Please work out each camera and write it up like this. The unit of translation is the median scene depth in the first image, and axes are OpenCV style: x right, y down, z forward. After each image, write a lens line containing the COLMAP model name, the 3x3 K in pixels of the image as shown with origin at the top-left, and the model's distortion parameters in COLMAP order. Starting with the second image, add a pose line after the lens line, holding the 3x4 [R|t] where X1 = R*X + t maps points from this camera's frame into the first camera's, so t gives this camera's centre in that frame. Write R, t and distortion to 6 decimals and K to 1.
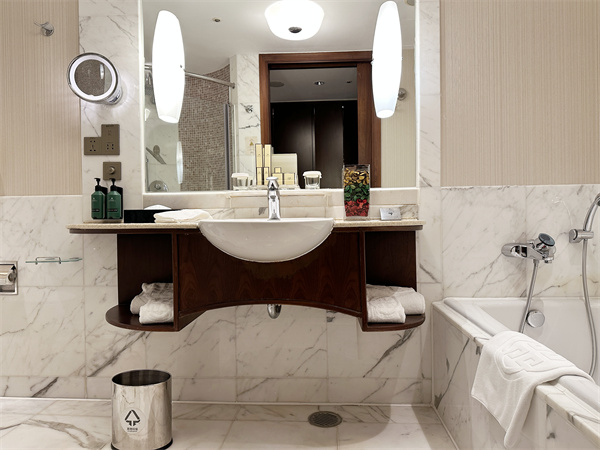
lens RADIAL K [[425.7, 0, 299.9], [0, 425.7, 223.2], [0, 0, 1]] dist [0.004009, -0.009817]
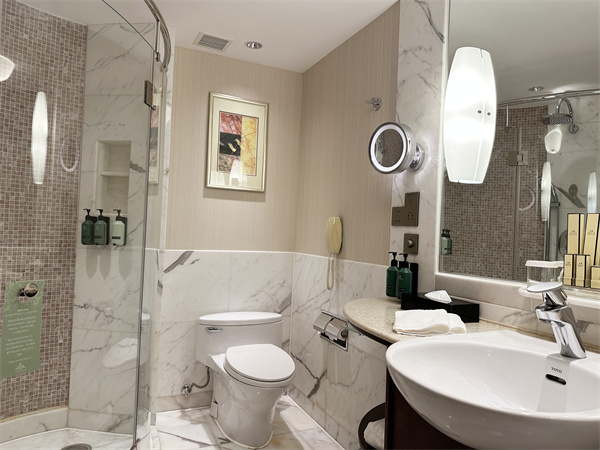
lens RADIAL K [[425.7, 0, 300.2], [0, 425.7, 226.1], [0, 0, 1]] dist [0.004009, -0.009817]
pose [[0.482593, 0.019707, -0.875623, 0.234173], [-0.058780, 0.998222, -0.009930, -0.137352], [0.873870, 0.056262, 0.482893, 0.357754]]
